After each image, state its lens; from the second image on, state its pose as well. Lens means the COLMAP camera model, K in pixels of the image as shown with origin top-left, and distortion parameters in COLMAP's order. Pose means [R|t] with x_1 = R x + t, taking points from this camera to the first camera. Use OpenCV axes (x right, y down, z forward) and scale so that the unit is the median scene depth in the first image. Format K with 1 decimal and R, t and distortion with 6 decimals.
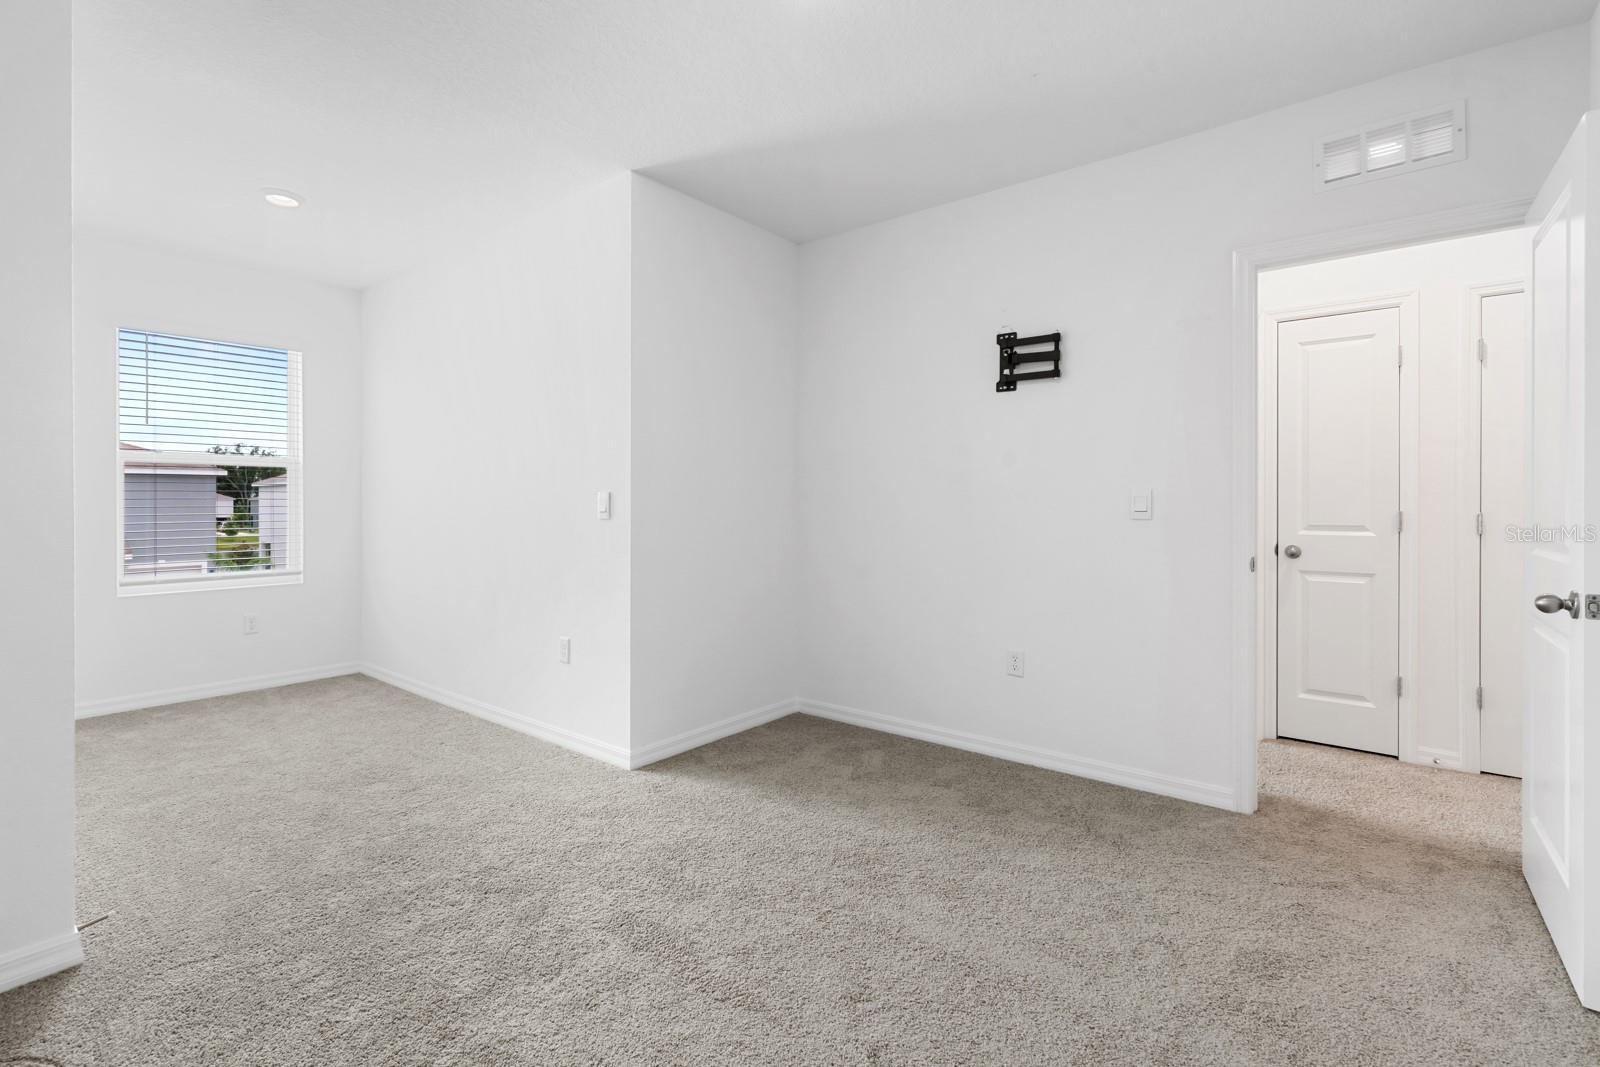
lens RADIAL K [[724.3, 0, 799.0], [0, 724.3, 510.3], [0, 0, 1]] dist [-0.003160, 0.000248]
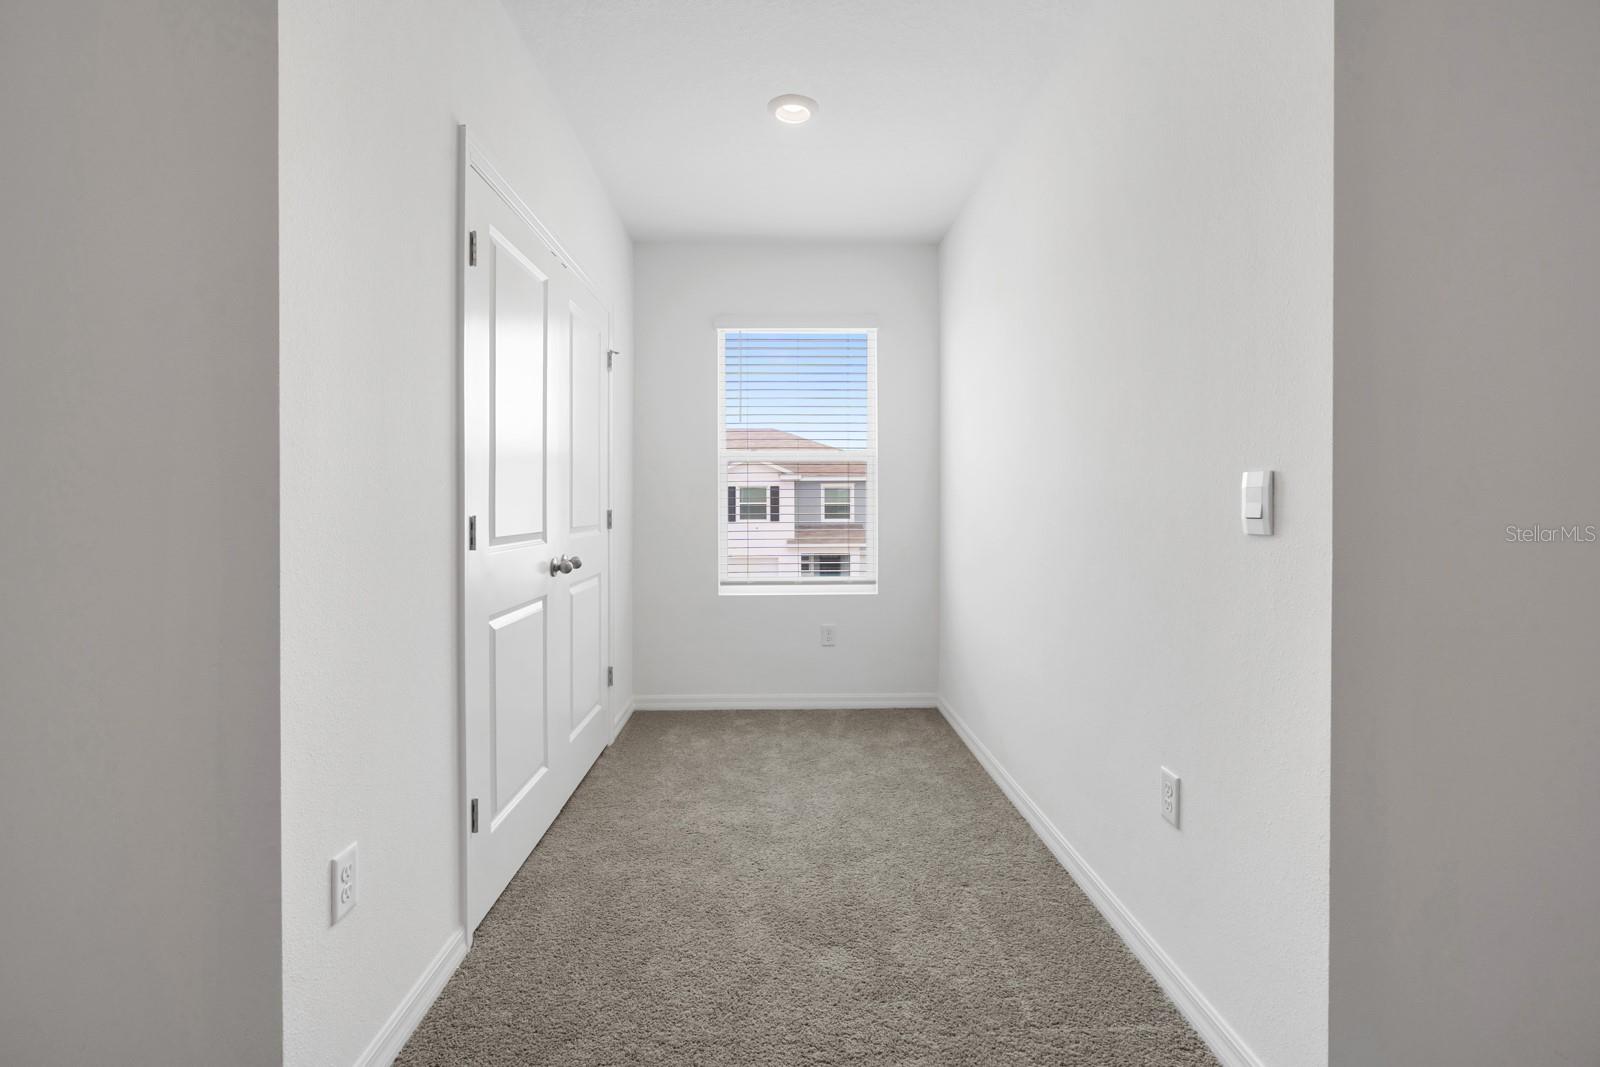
lens RADIAL K [[724.3, 0, 799.0], [0, 724.3, 510.3], [0, 0, 1]] dist [-0.003160, 0.000248]
pose [[0.644485, 0.004911, -0.764601, -0.107579], [-0.005185, 0.999984, 0.002052, -0.001774], [0.764599, 0.002642, 0.644501, 0.473878]]
